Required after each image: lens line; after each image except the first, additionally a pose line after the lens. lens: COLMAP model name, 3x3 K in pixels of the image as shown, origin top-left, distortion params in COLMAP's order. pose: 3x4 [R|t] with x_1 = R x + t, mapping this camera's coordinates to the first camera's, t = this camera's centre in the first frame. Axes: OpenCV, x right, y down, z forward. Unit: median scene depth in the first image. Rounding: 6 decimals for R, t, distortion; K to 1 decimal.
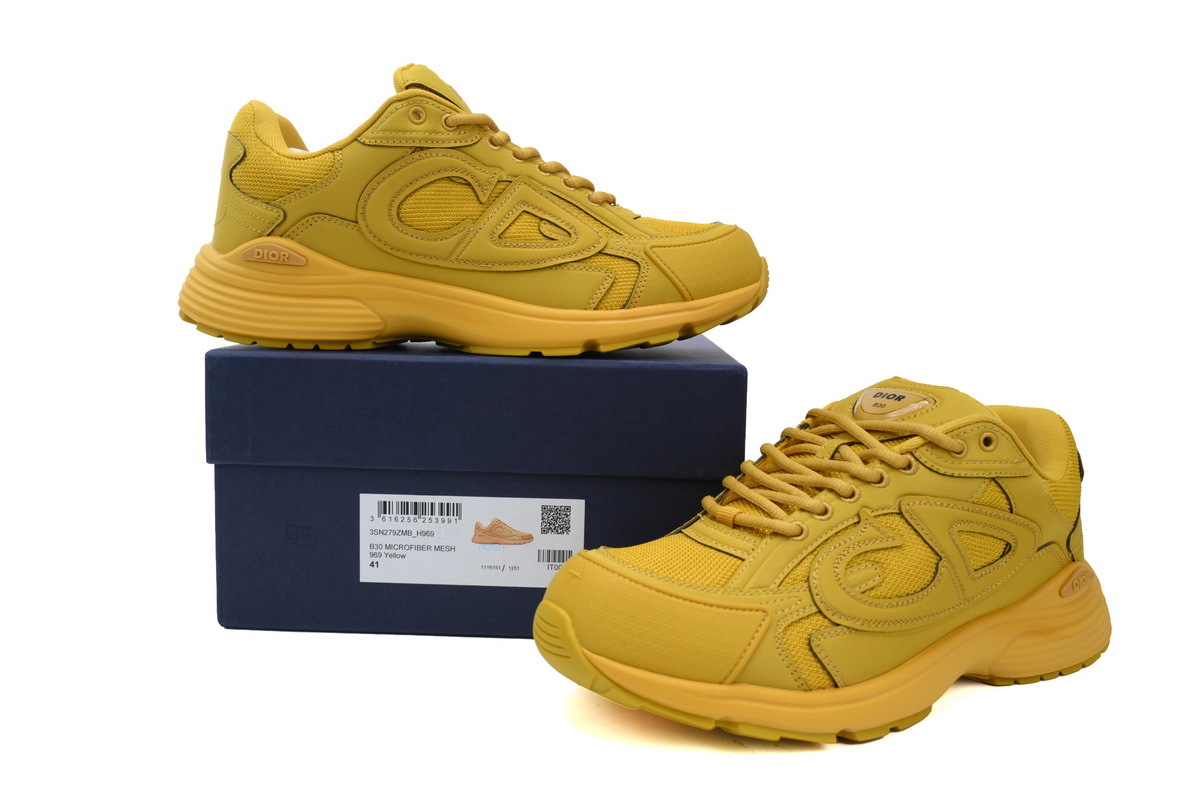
lens RADIAL K [[1109.6, 0, 600.9], [0, 1109.6, 399.7], [0, 0, 1]] dist [0.015147, 0.000000]
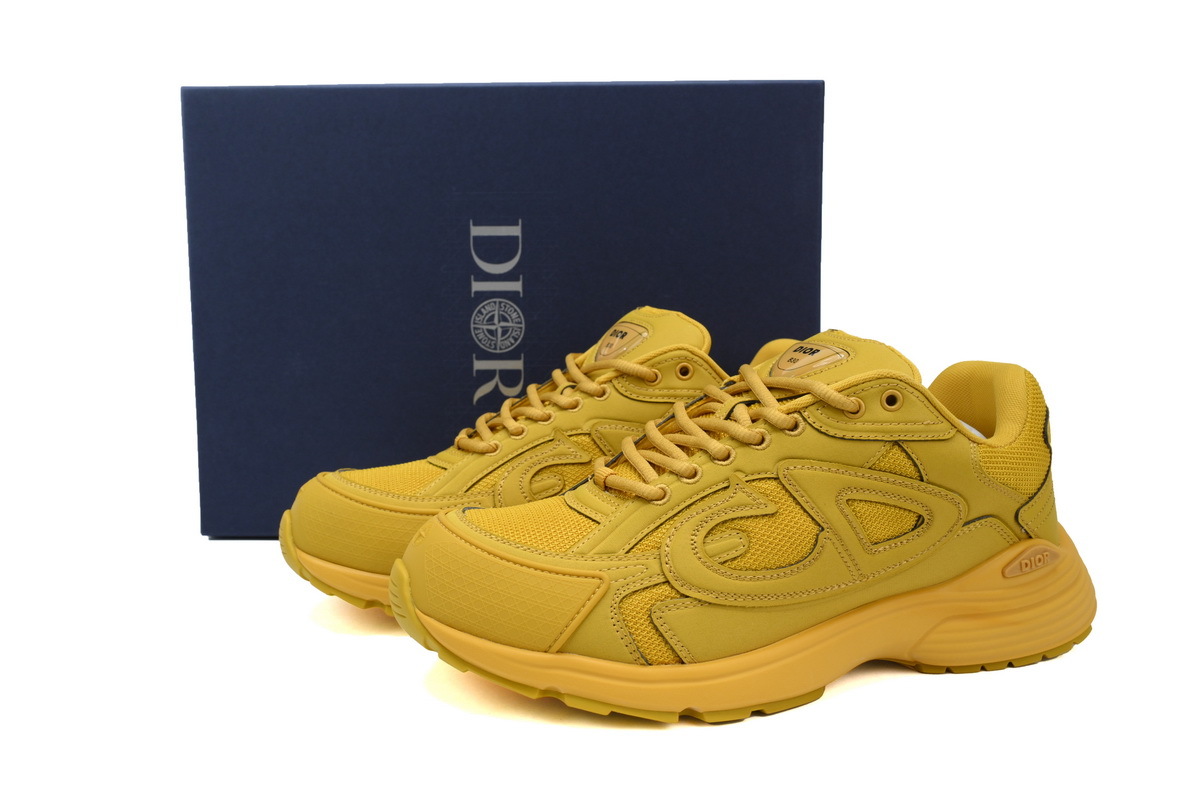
lens RADIAL K [[1109.6, 0, 600.0], [0, 1109.6, 400.7], [0, 0, 1]] dist [0.015147, 0.000000]
pose [[0.973272, 0.004974, -0.229601, 0.337304], [0.002403, 0.999490, 0.031841, 0.009366], [0.229642, -0.031542, 0.972764, 0.083920]]
